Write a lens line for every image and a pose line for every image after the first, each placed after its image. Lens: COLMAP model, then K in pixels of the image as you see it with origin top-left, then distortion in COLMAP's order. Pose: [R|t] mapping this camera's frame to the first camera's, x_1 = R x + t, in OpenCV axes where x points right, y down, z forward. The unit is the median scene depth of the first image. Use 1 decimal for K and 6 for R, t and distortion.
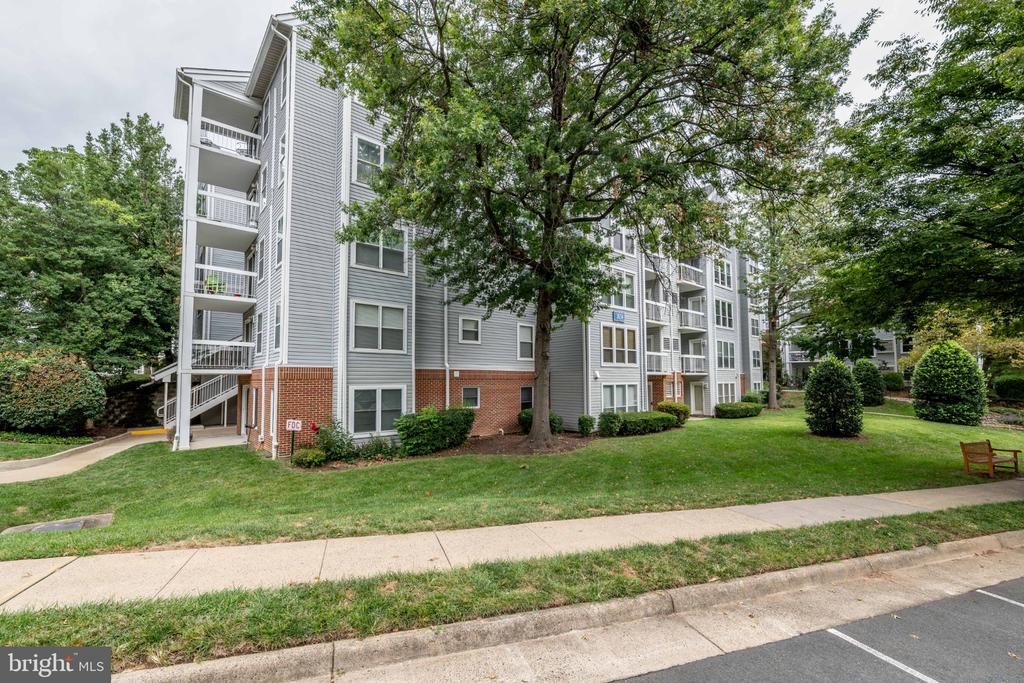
lens RADIAL K [[435.3, 0, 511.8], [0, 435.3, 360.6], [0, 0, 1]] dist [-0.000269, 0.000155]
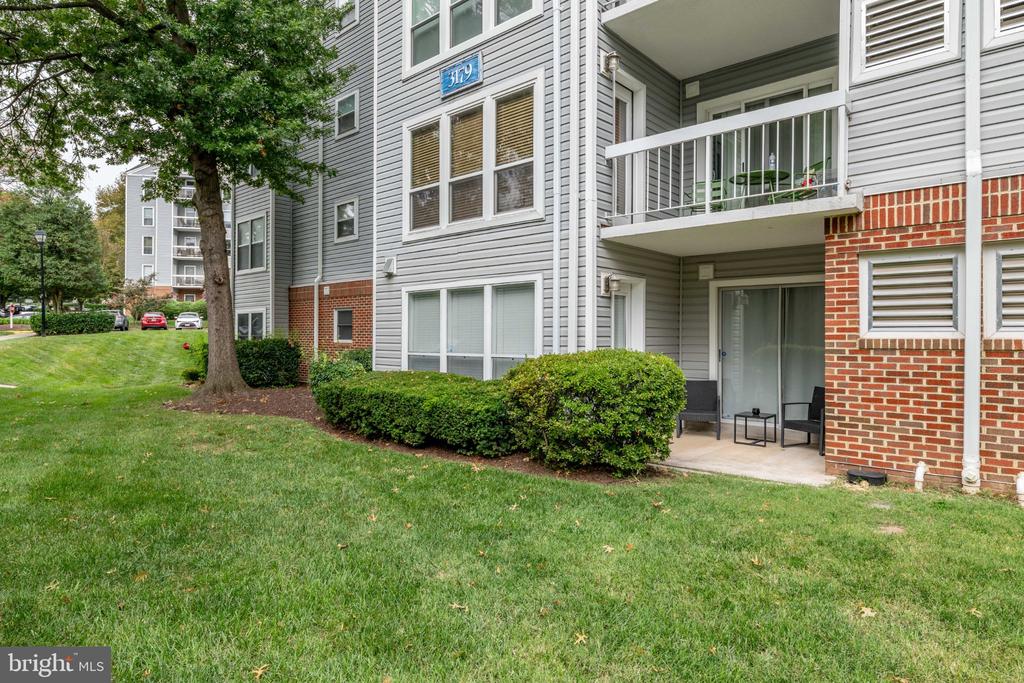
lens RADIAL K [[594.8, 0, 509.7], [0, 594.8, 333.2], [0, 0, 1]] dist [0.001162, 0.001201]
pose [[0.110264, 0.003412, -0.993896, 0.582379], [0.052283, 0.998590, 0.009229, 0.073120], [0.992526, -0.052981, 0.109930, 0.830429]]
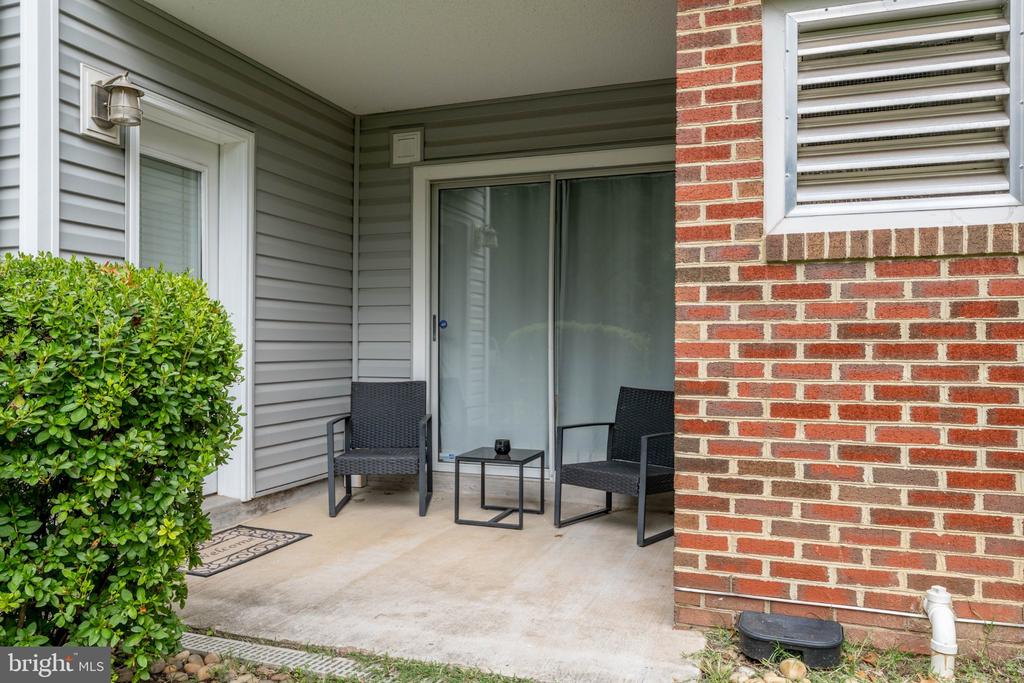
lens RADIAL K [[763.0, 0, 509.4], [0, 763.0, 341.4], [0, 0, 1]] dist [-0.004618, 0.001296]
pose [[0.469936, 0.006501, -0.882677, 0.485448], [0.041413, 0.998709, 0.029404, 0.087814], [0.881729, -0.050373, 0.469060, 0.886141]]
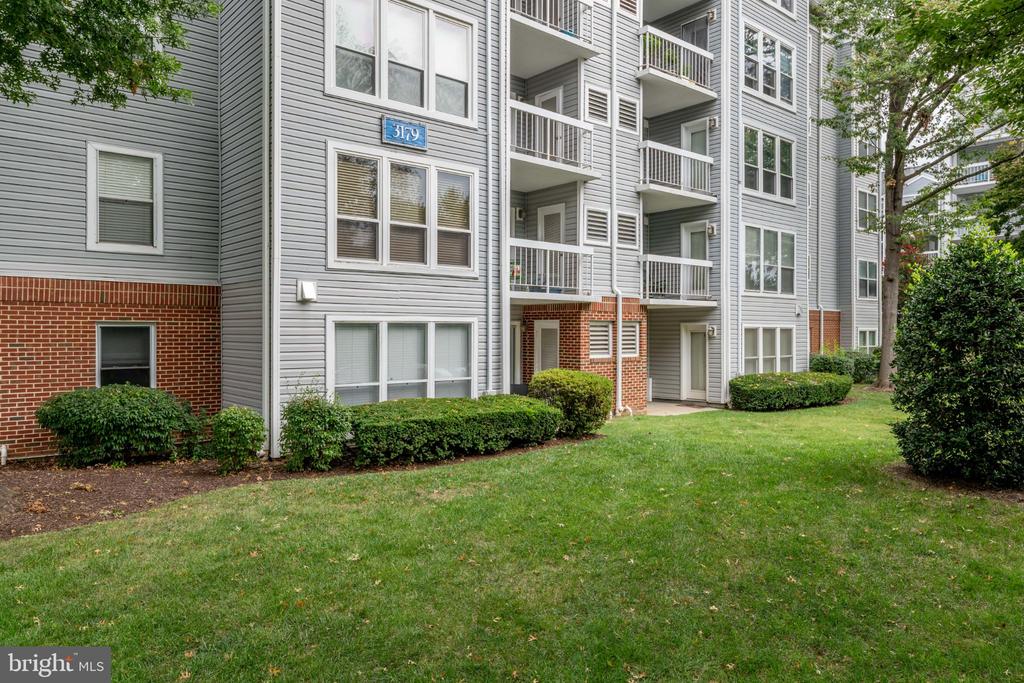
lens RADIAL K [[711.6, 0, 512.5], [0, 711.6, 341.9], [0, 0, 1]] dist [-0.002164, -0.000382]
pose [[0.999828, 0.006286, -0.017463, 0.294490], [-0.005248, 0.998254, 0.058838, 0.030756], [0.017802, -0.058736, 0.998115, 0.344985]]
